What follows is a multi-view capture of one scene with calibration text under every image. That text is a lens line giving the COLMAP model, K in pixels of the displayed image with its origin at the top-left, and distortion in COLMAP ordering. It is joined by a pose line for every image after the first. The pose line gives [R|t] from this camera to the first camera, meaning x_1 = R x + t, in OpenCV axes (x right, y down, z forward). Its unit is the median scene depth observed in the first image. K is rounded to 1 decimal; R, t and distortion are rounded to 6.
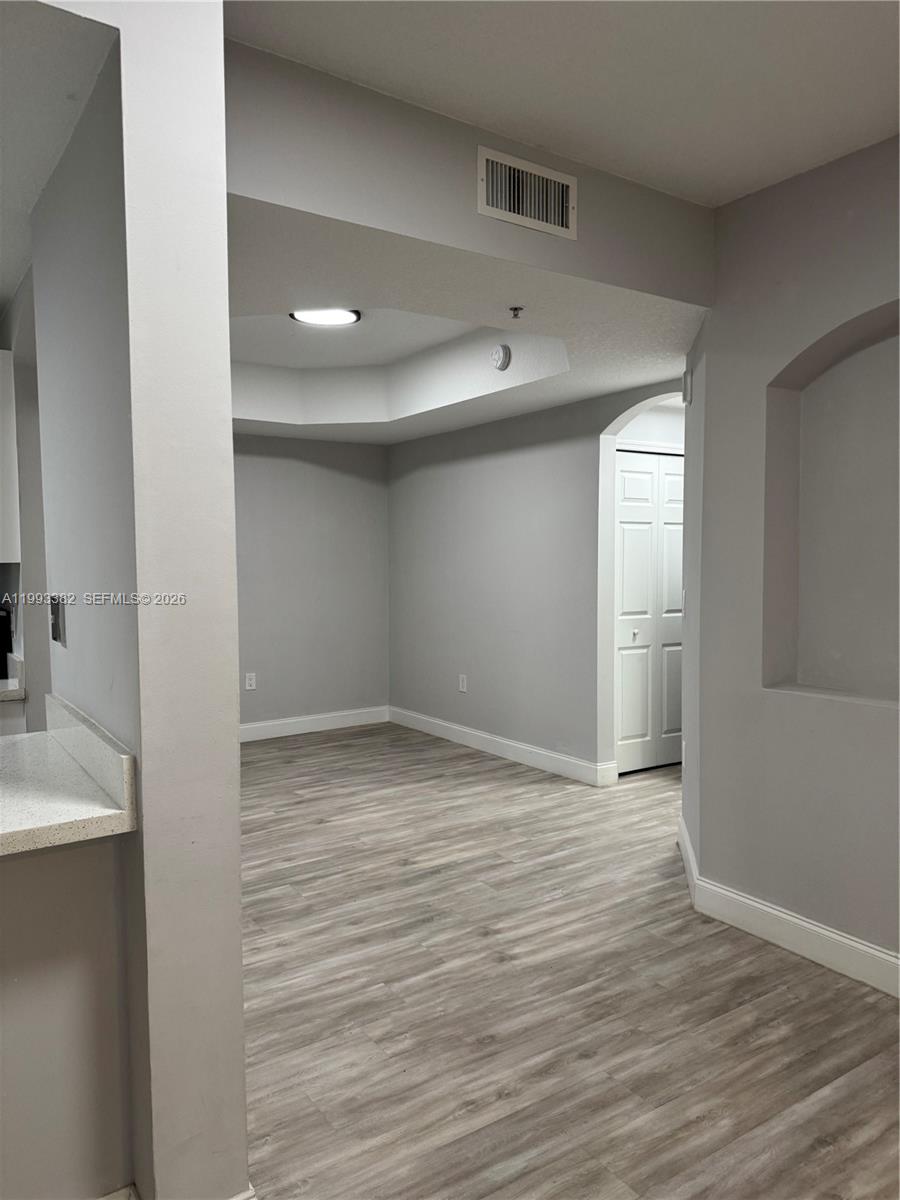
lens RADIAL K [[845.8, 0, 450.0], [0, 845.8, 600.0], [0, 0, 1]] dist [-0.001239, -0.001694]
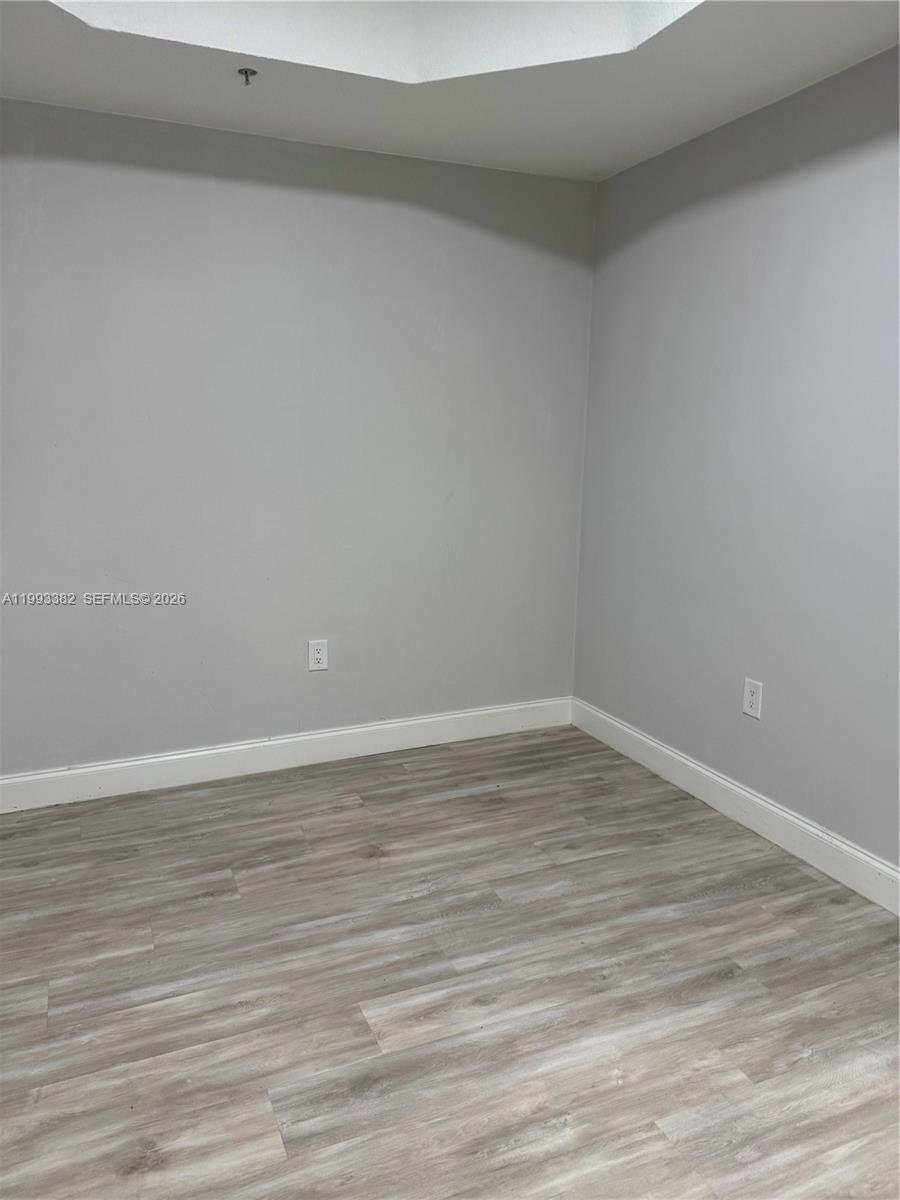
lens RADIAL K [[845.8, 0, 450.0], [0, 845.8, 600.0], [0, 0, 1]] dist [-0.001239, -0.001694]
pose [[0.984032, 0.046833, -0.171721, -0.076248], [-0.021711, 0.989142, 0.145353, -0.018005], [0.176664, -0.139303, 0.974364, 0.588341]]
